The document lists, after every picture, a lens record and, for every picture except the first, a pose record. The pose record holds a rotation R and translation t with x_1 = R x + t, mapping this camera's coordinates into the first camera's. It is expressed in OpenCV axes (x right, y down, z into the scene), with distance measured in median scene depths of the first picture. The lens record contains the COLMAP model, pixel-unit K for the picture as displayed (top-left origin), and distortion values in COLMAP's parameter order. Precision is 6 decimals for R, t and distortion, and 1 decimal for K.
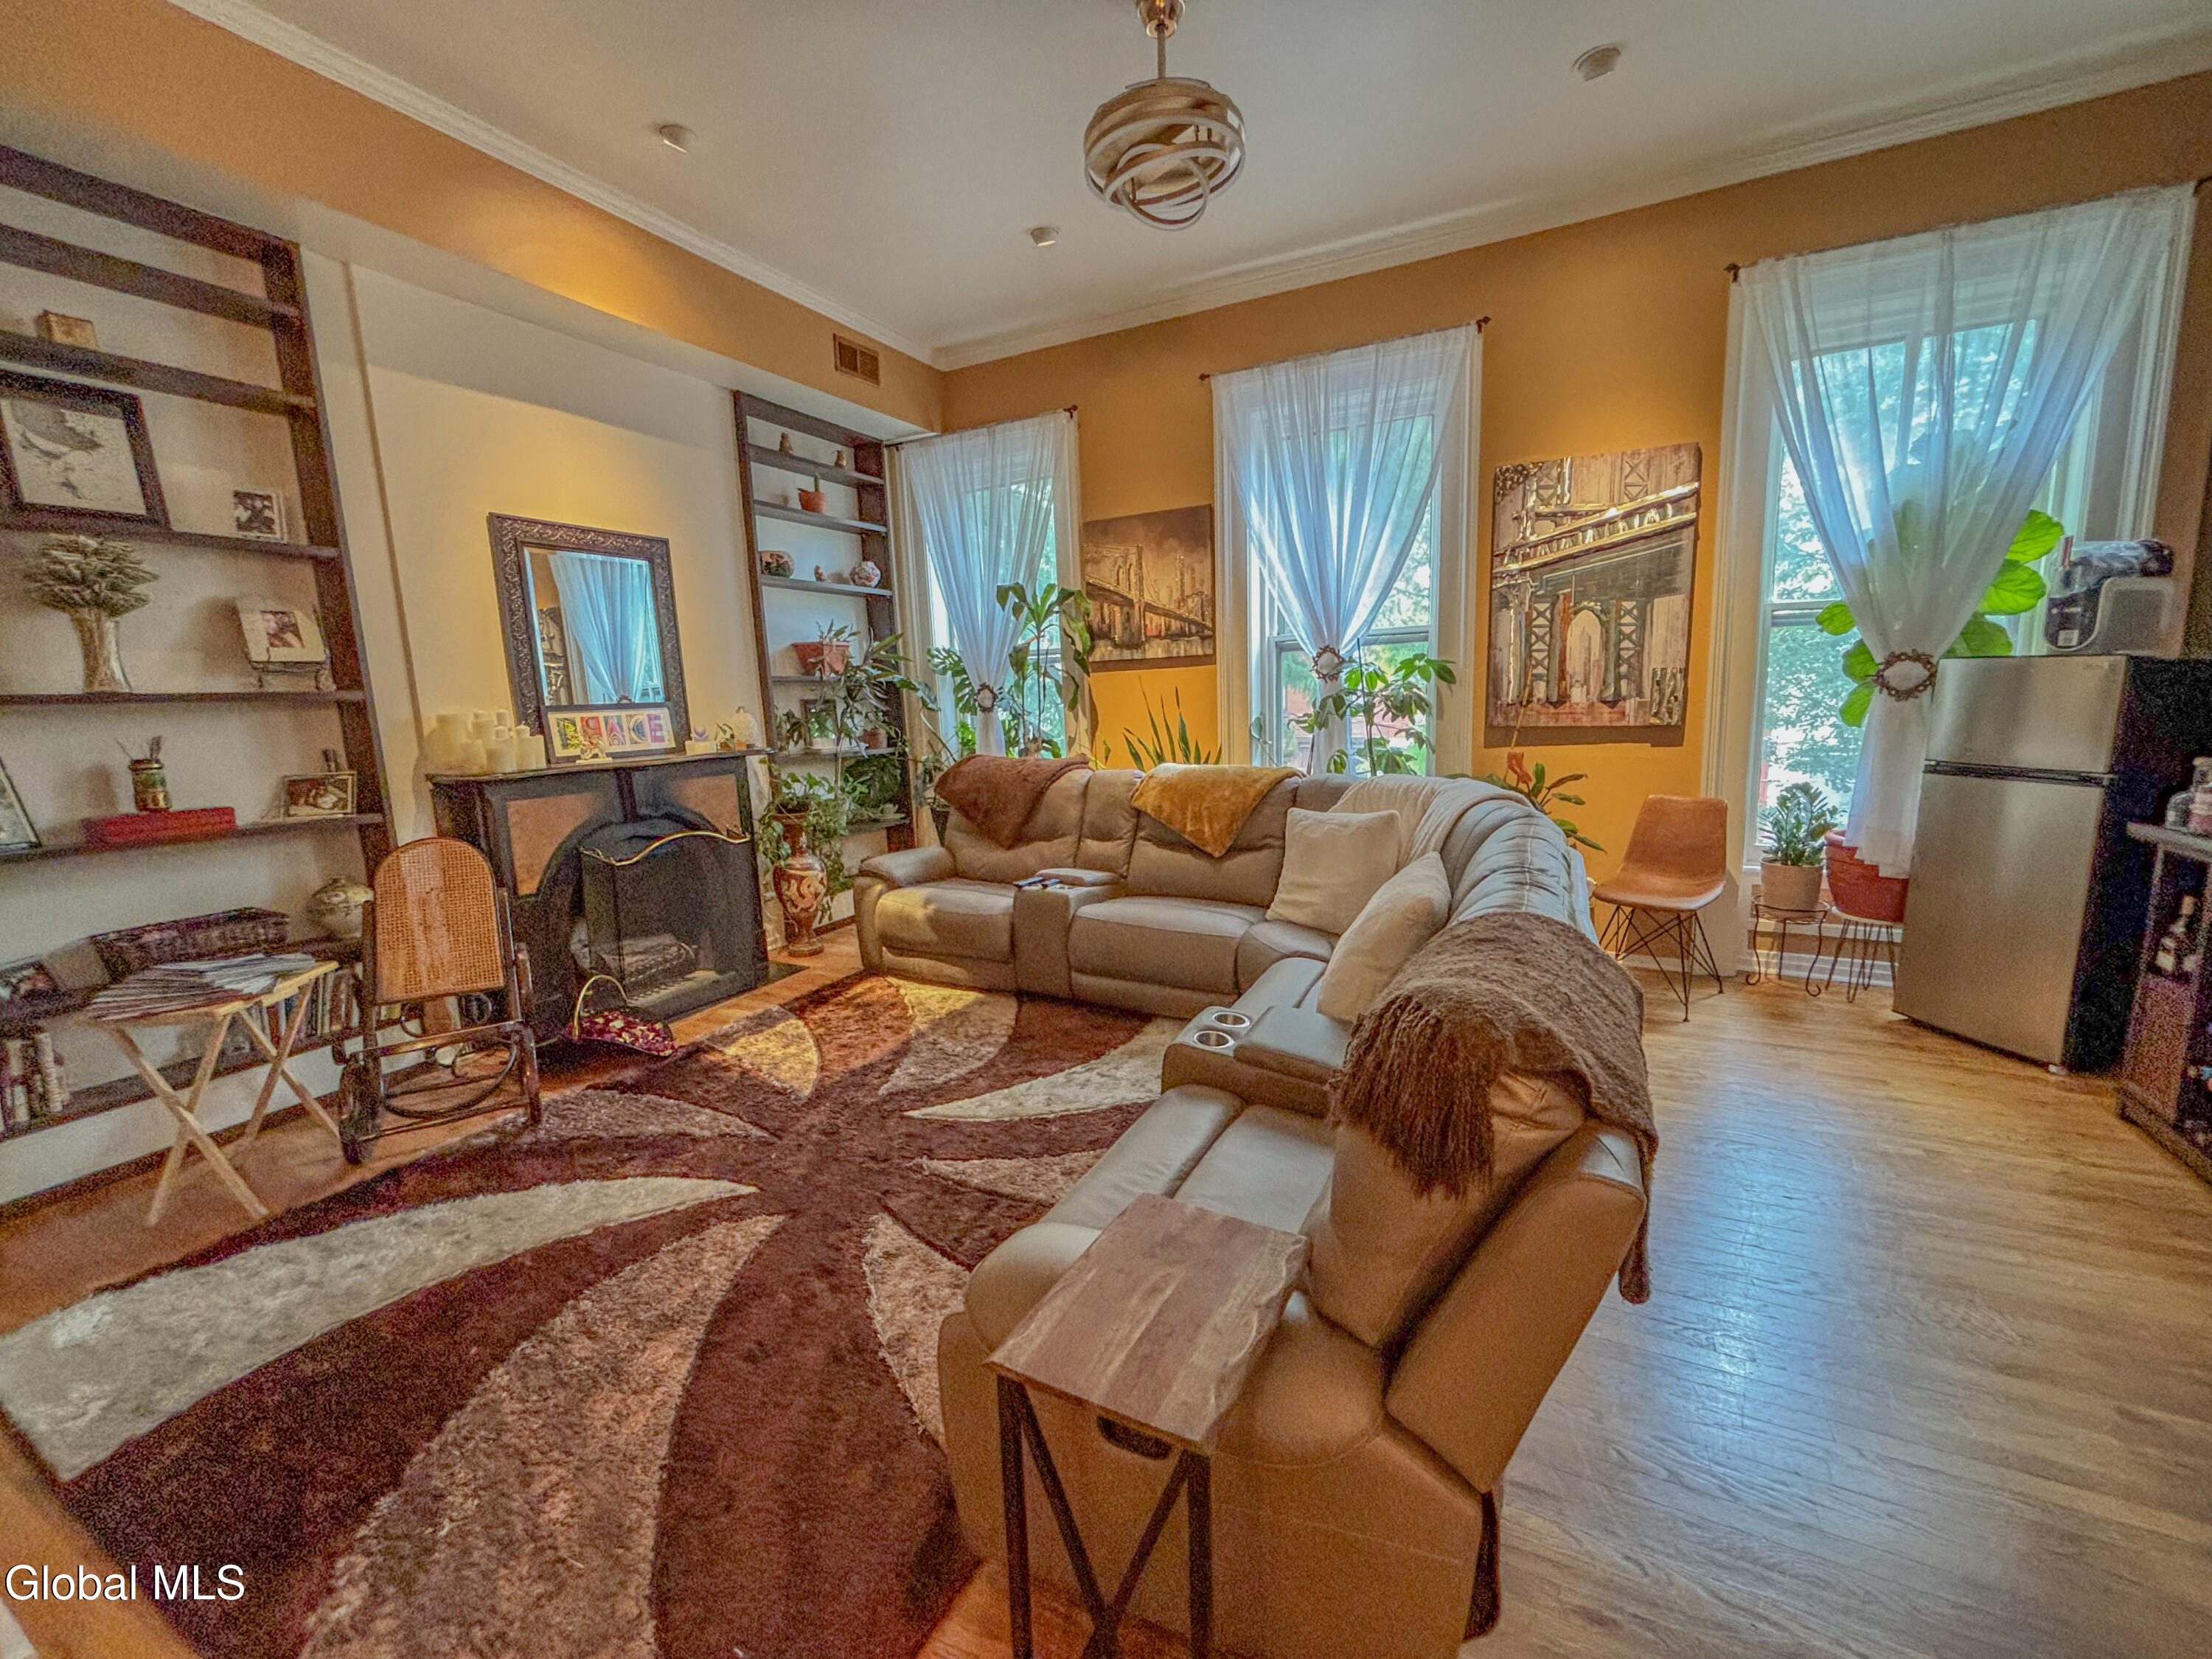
lens RADIAL K [[878.4, 0, 1106.0], [0, 878.4, 829.5], [0, 0, 1]] dist [-0.035545, 0.000217]
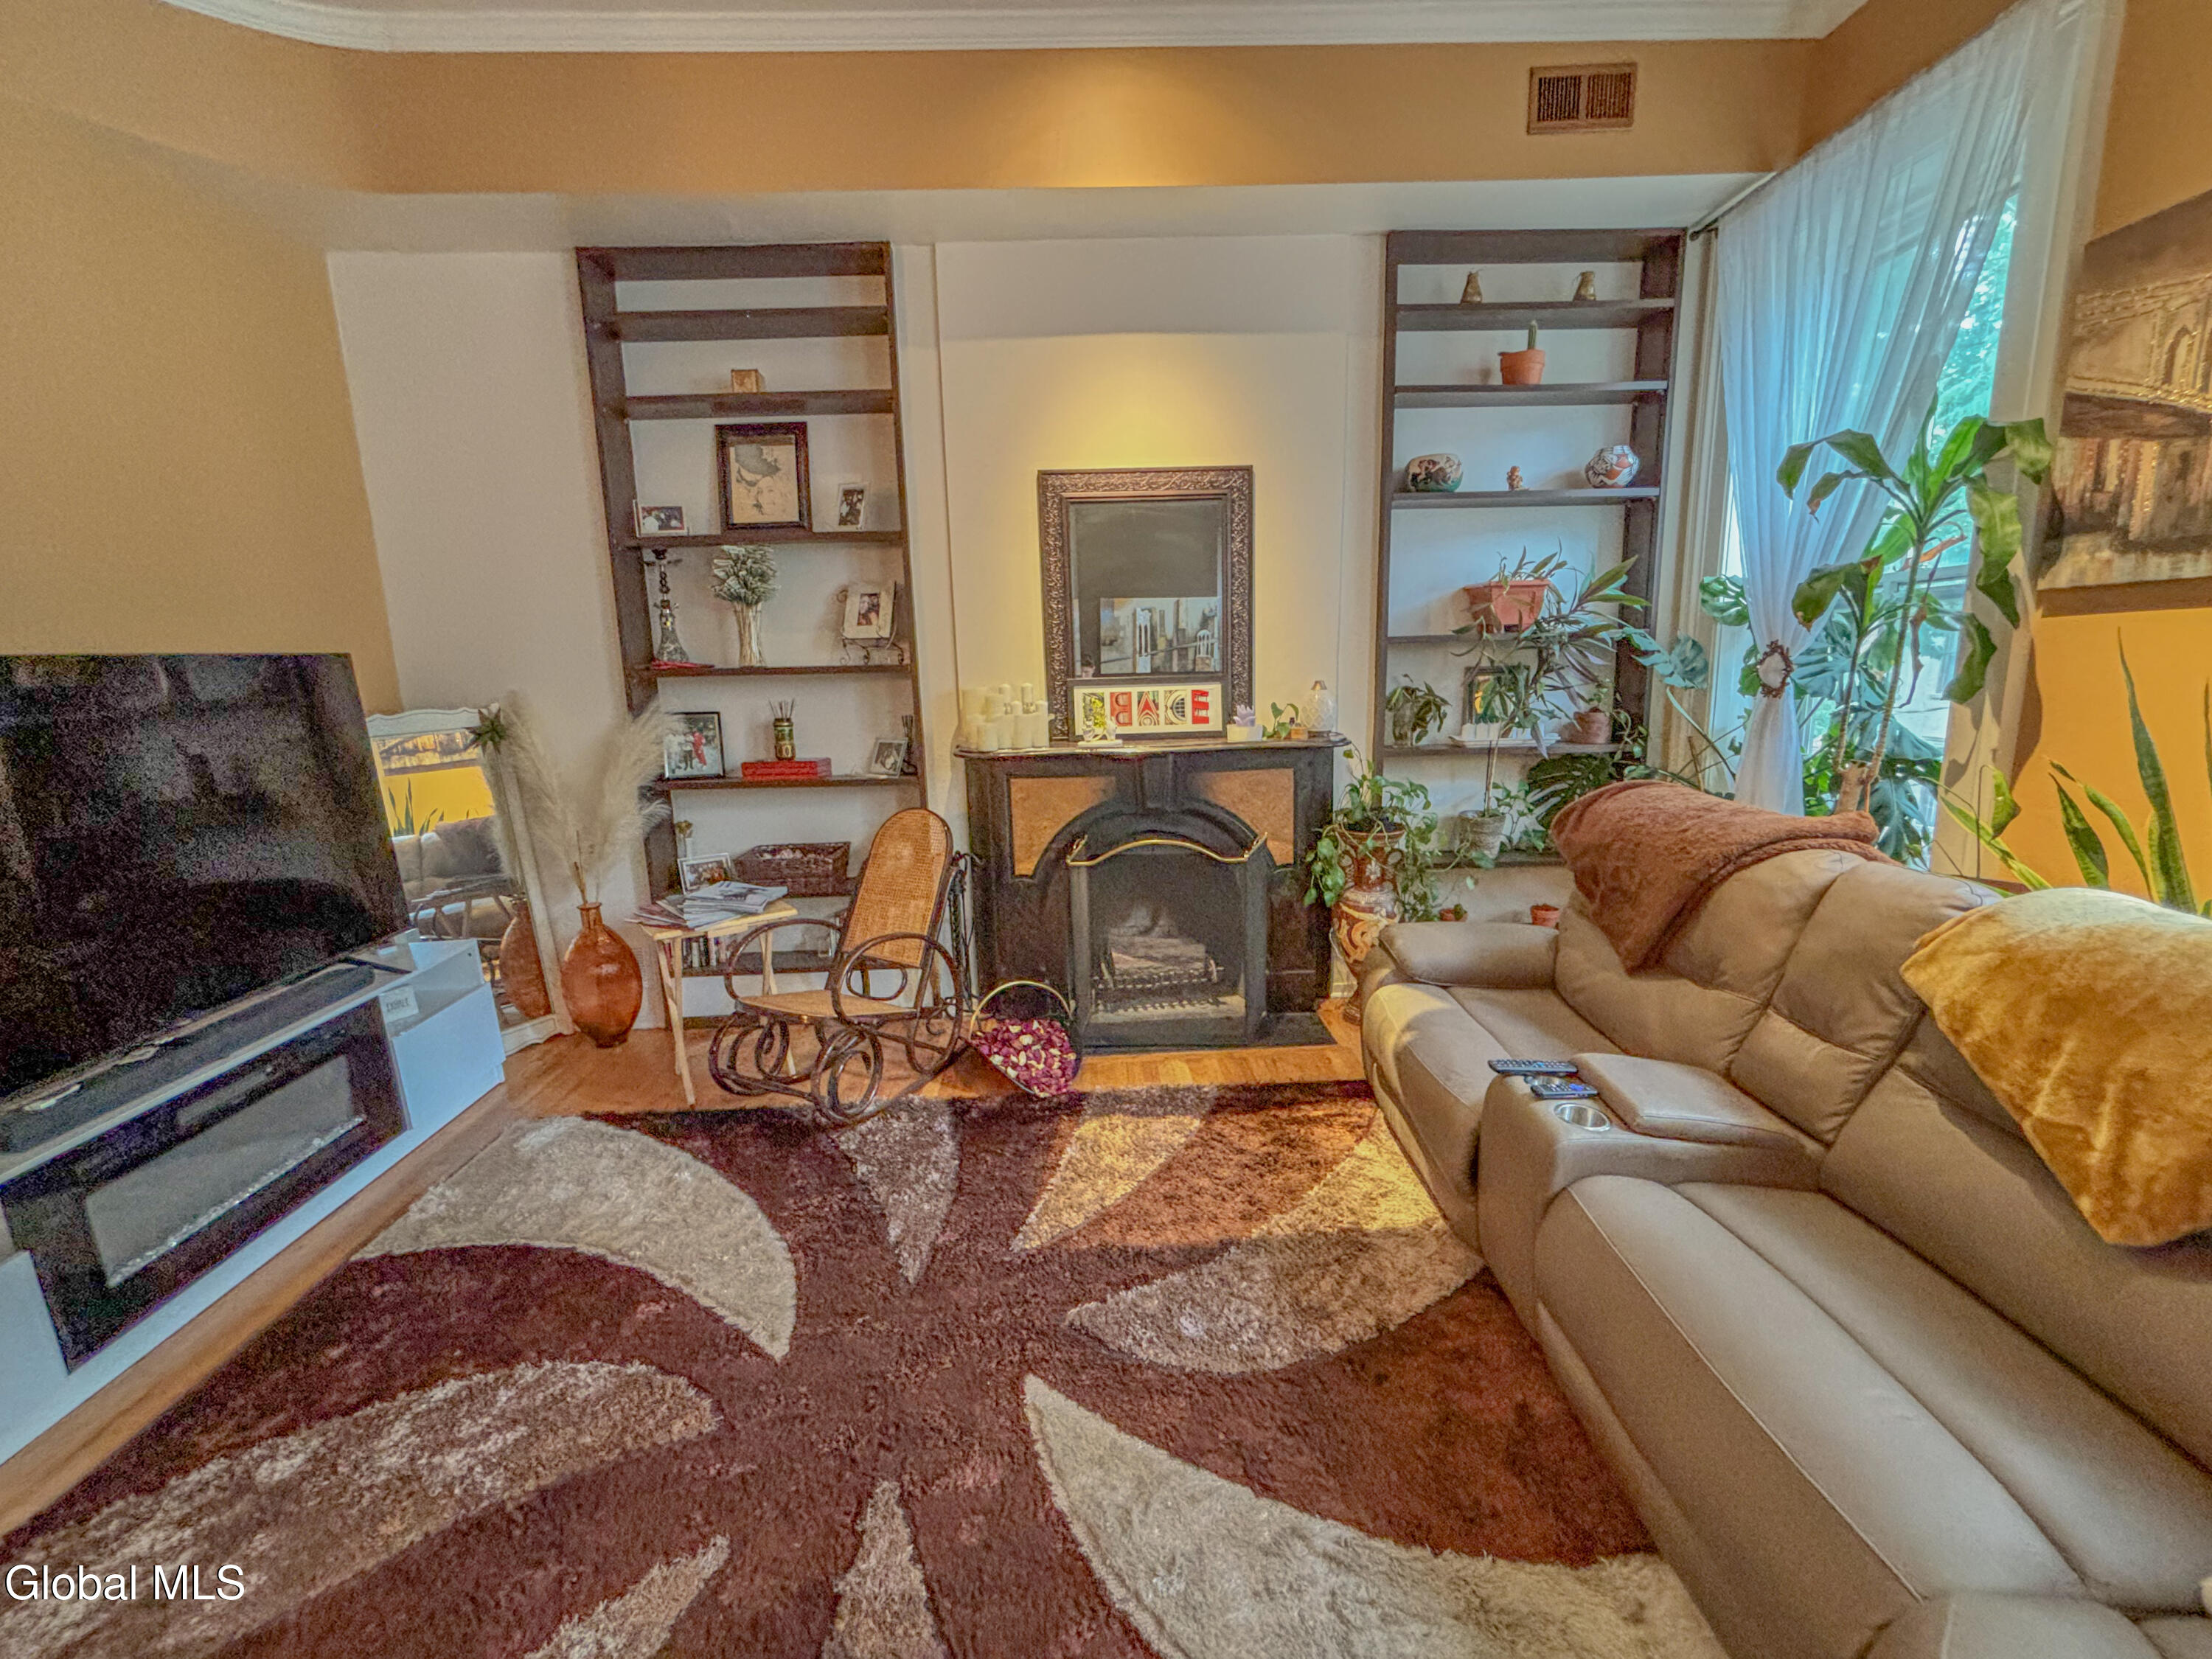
lens RADIAL K [[871.3, 0, 1099.0], [0, 871.3, 833.1], [0, 0, 1]] dist [-0.008259, -0.000092]
pose [[0.481187, 0.177709, -0.858416, 0.174438], [-0.118321, 0.983442, 0.137266, -0.099888], [0.868596, 0.035518, 0.494246, 0.505336]]
